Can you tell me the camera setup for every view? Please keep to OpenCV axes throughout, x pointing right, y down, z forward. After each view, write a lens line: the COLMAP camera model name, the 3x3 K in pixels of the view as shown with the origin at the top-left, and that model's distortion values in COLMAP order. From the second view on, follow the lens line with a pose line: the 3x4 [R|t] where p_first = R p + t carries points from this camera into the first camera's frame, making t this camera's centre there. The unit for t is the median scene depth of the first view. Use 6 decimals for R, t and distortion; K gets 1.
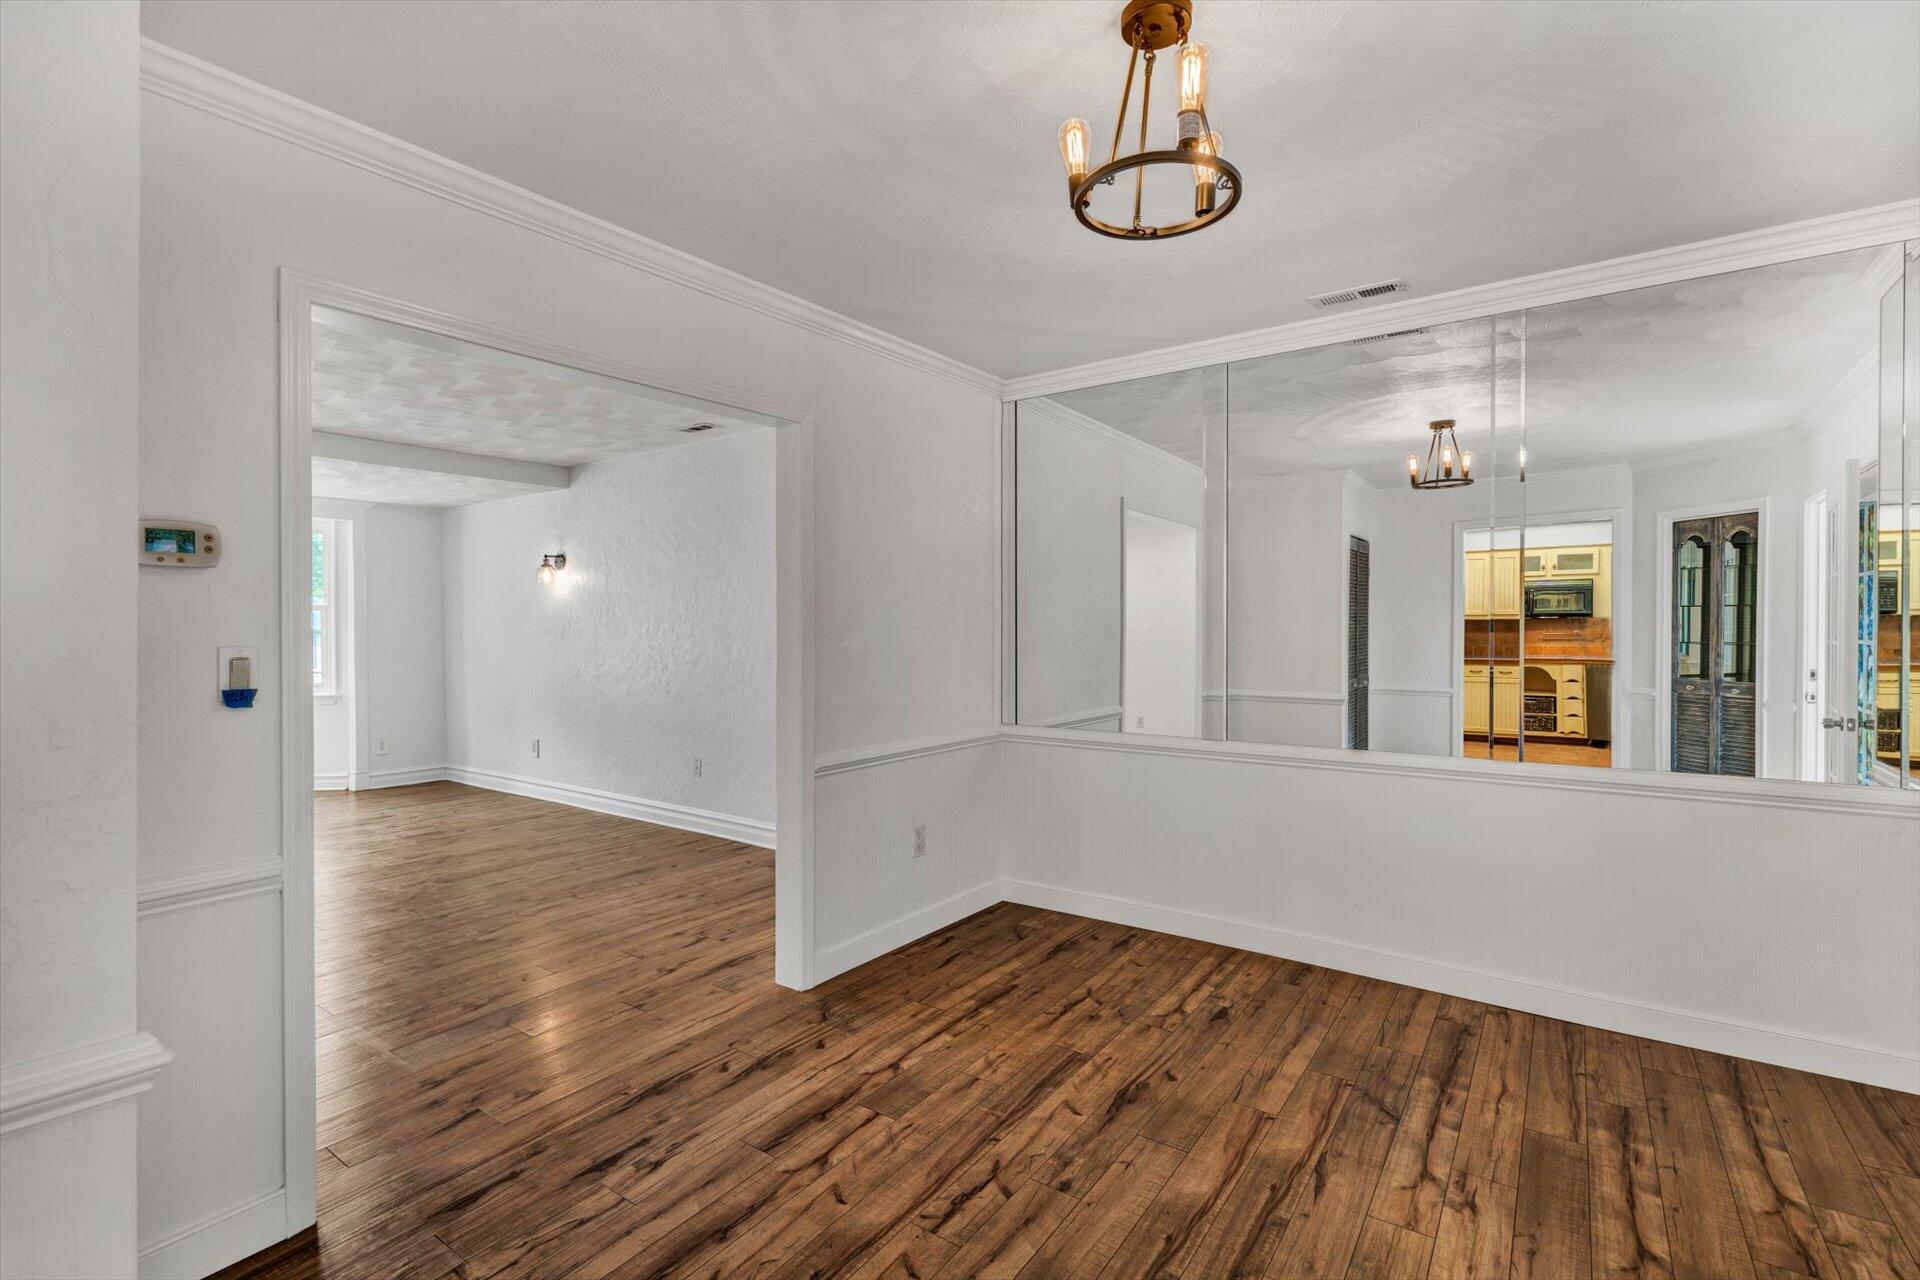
lens RADIAL K [[874.5, 0, 960.0], [0, 874.5, 640.0], [0, 0, 1]] dist [0.003291, 0.001261]
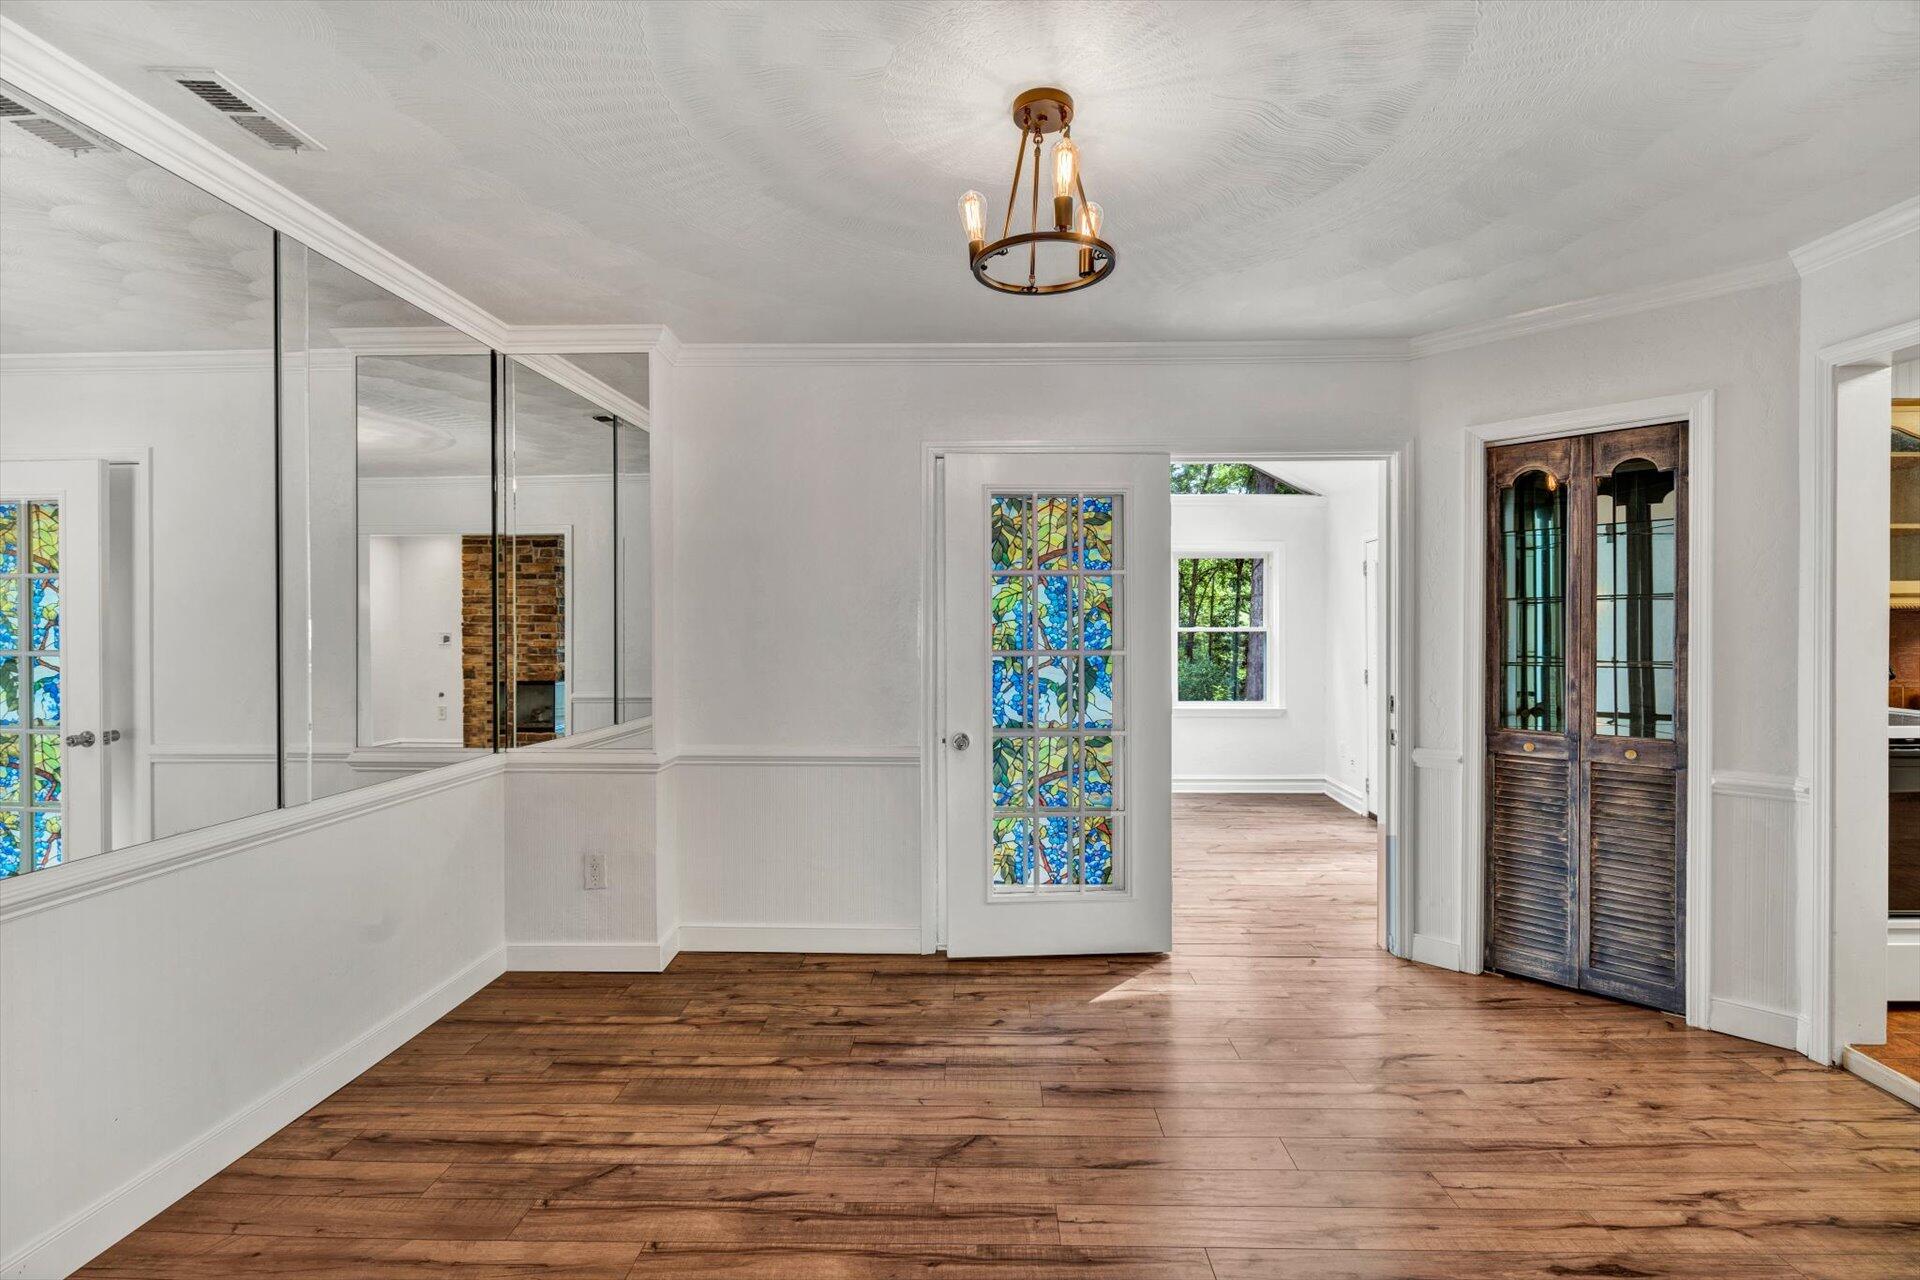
lens RADIAL K [[874.5, 0, 960.0], [0, 874.5, 640.0], [0, 0, 1]] dist [0.003291, 0.001261]
pose [[-0.545807, -0.008511, 0.837868, -0.484684], [0.013728, 0.999723, 0.019098, -0.025314], [-0.837799, 0.021926, -0.545539, 1.221171]]
